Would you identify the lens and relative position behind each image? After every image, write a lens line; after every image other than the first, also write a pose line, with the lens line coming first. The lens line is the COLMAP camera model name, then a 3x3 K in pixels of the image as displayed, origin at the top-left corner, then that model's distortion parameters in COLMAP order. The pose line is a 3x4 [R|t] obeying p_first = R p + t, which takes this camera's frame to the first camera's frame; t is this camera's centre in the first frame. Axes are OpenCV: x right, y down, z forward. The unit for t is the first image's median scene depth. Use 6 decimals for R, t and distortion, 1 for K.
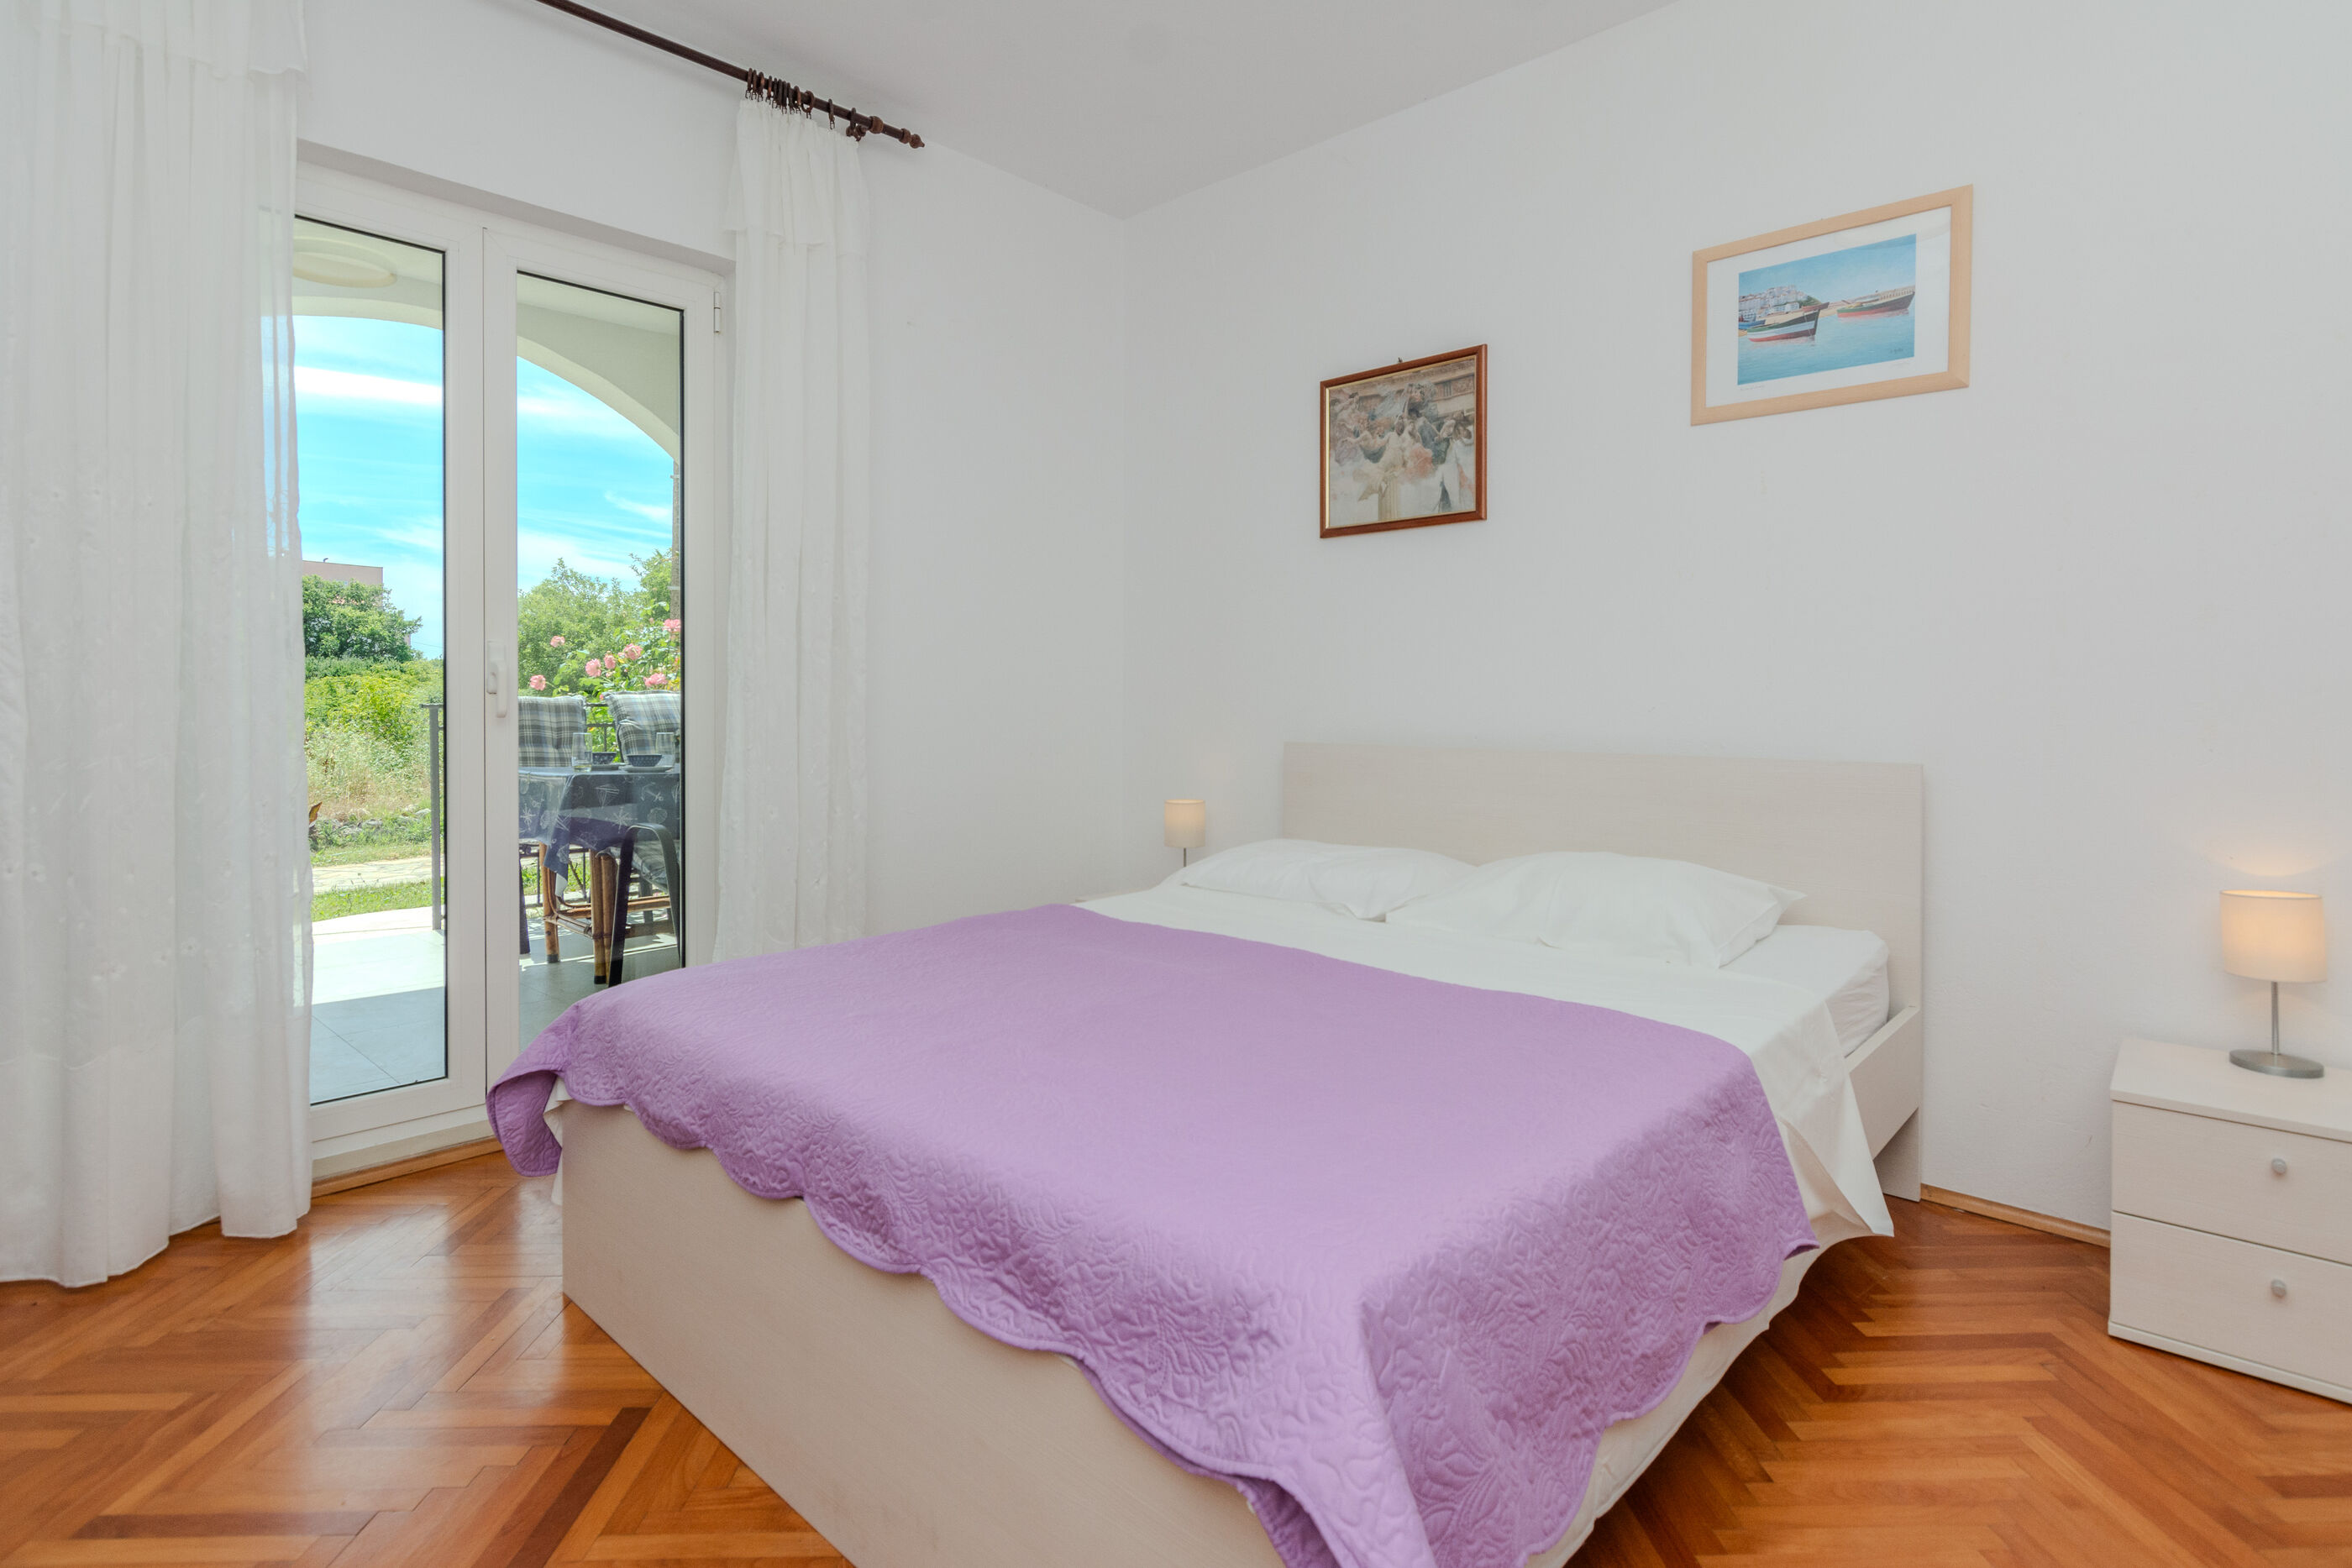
lens RADIAL K [[1183.2, 0, 1203.6], [0, 1183.2, 706.7], [0, 0, 1]] dist [0.001784, 0.000094]
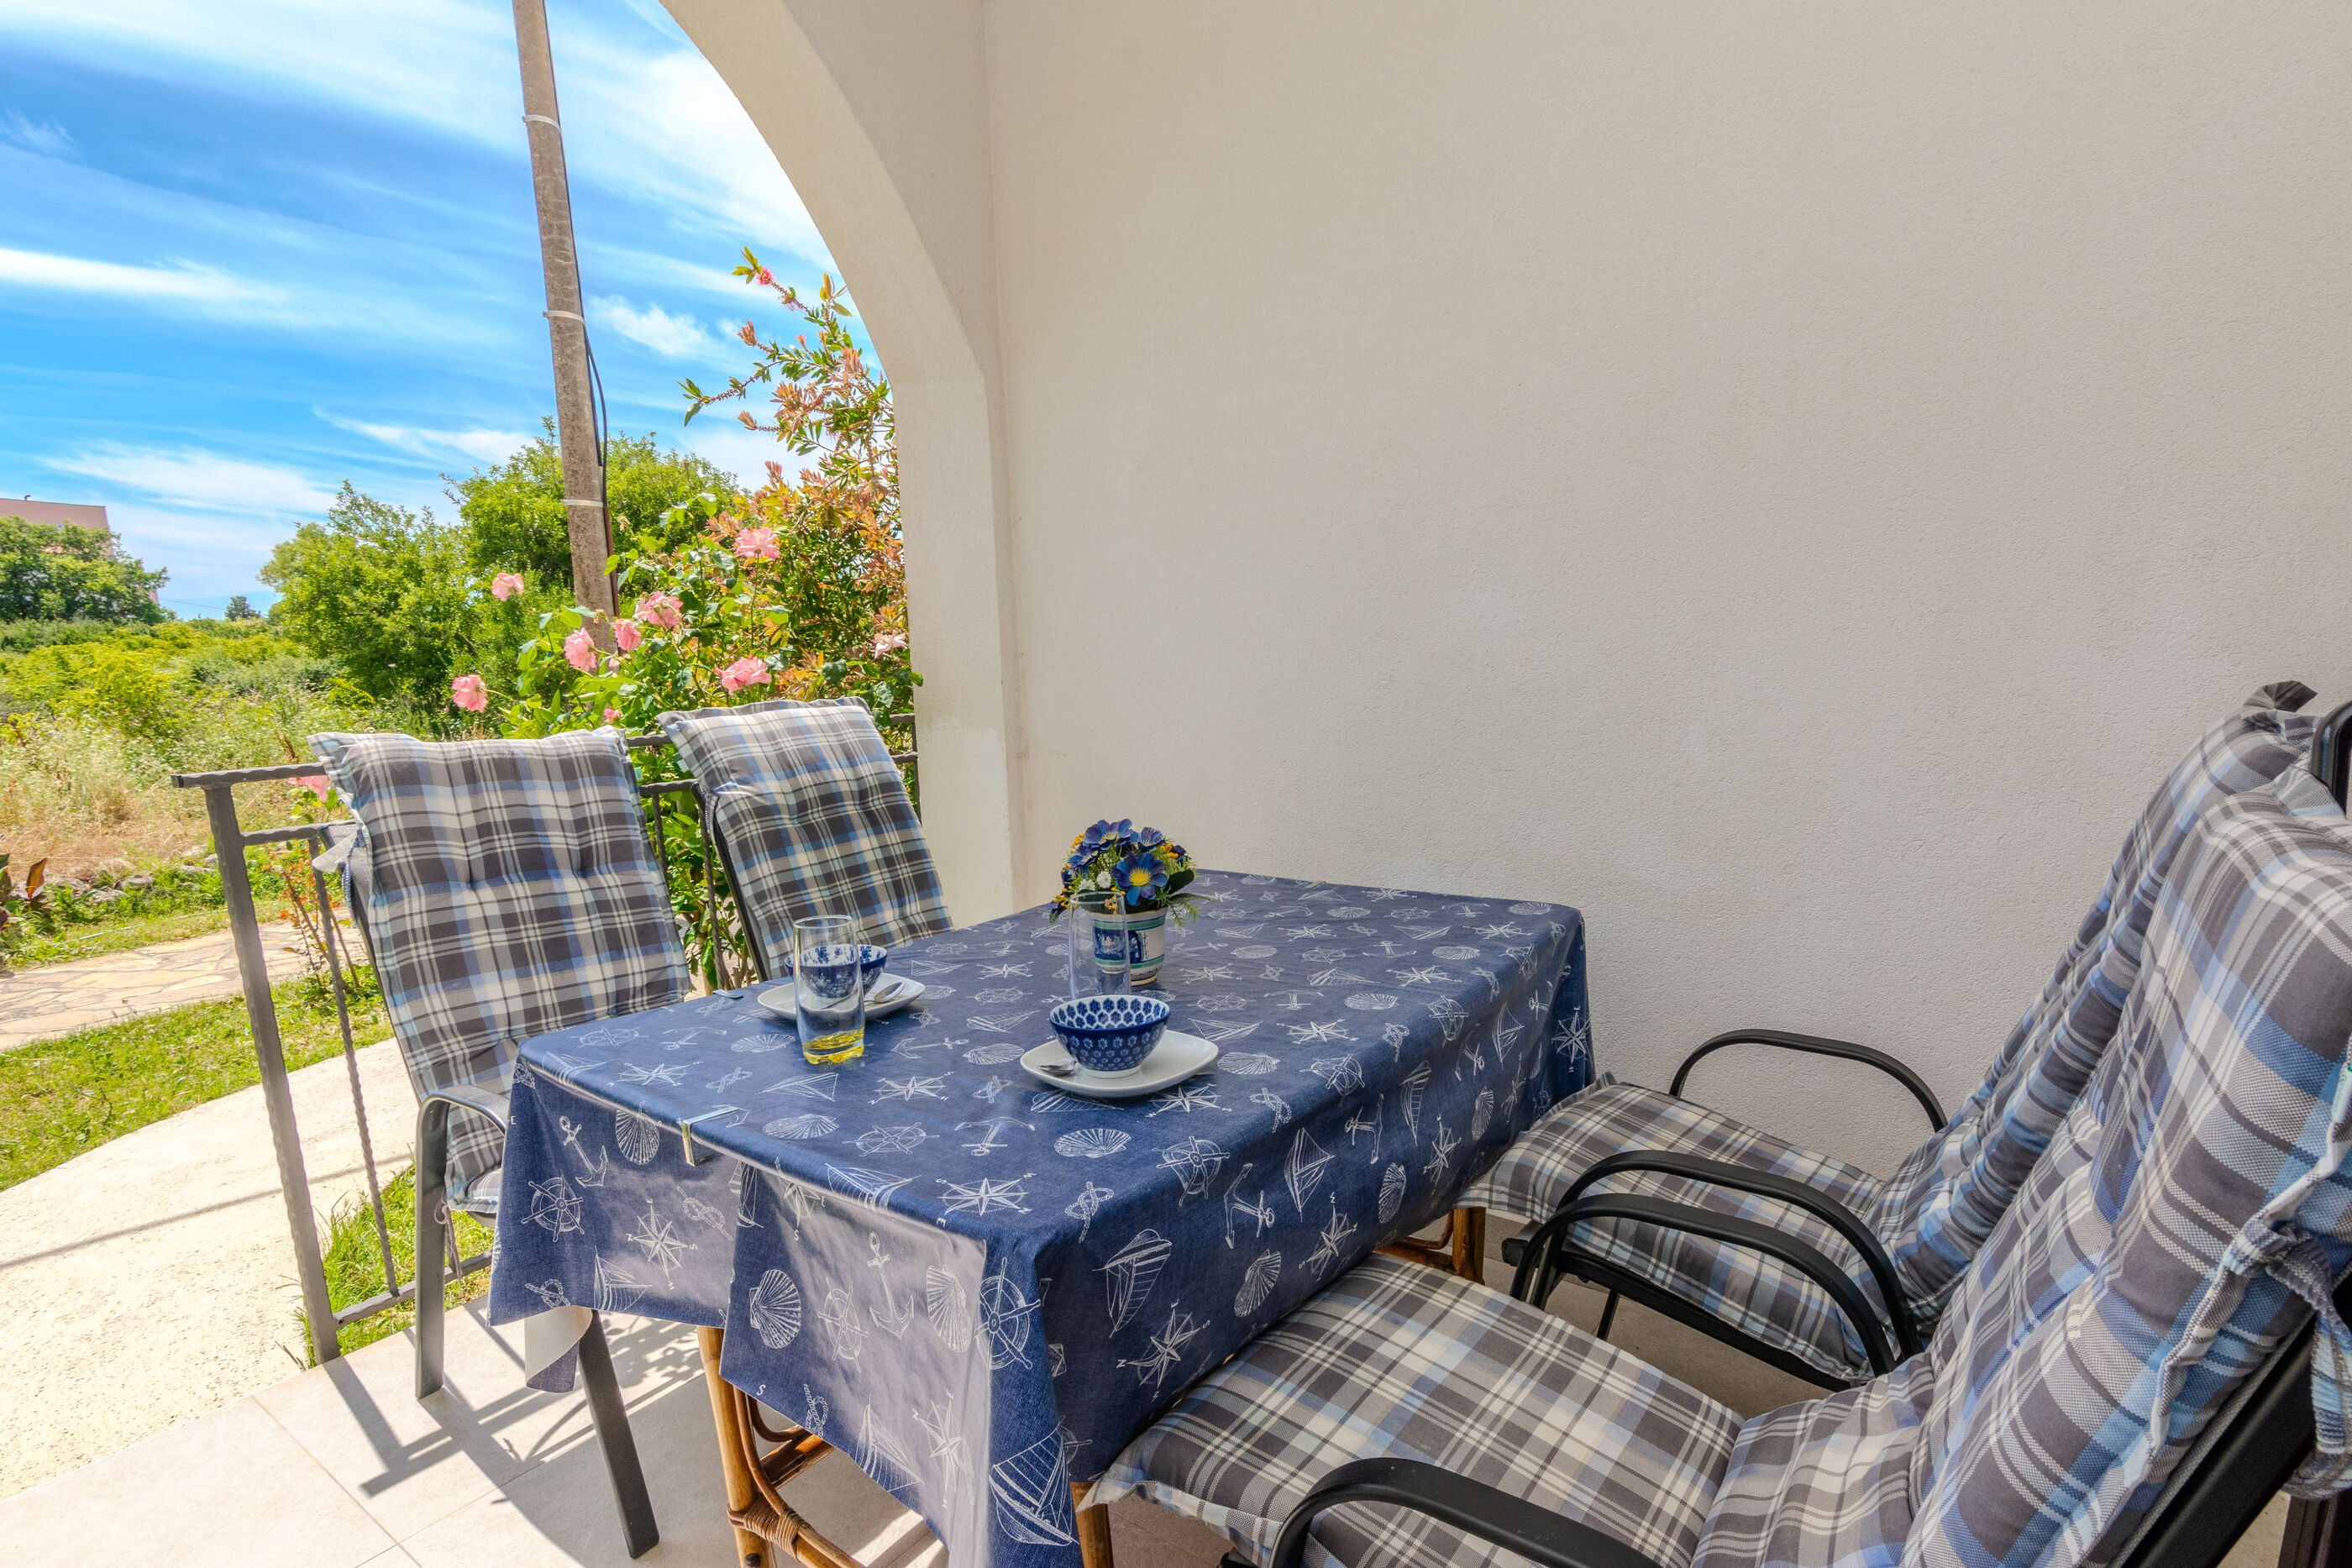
lens RADIAL K [[1165.0, 0, 1139.2], [0, 1165.0, 893.2], [0, 0, 1]] dist [0.000980, 0.000198]
pose [[0.995506, -0.039987, 0.085840, -0.105935], [0.021706, 0.978693, 0.204178, -0.008177], [-0.092176, -0.201398, 0.975163, 0.163987]]
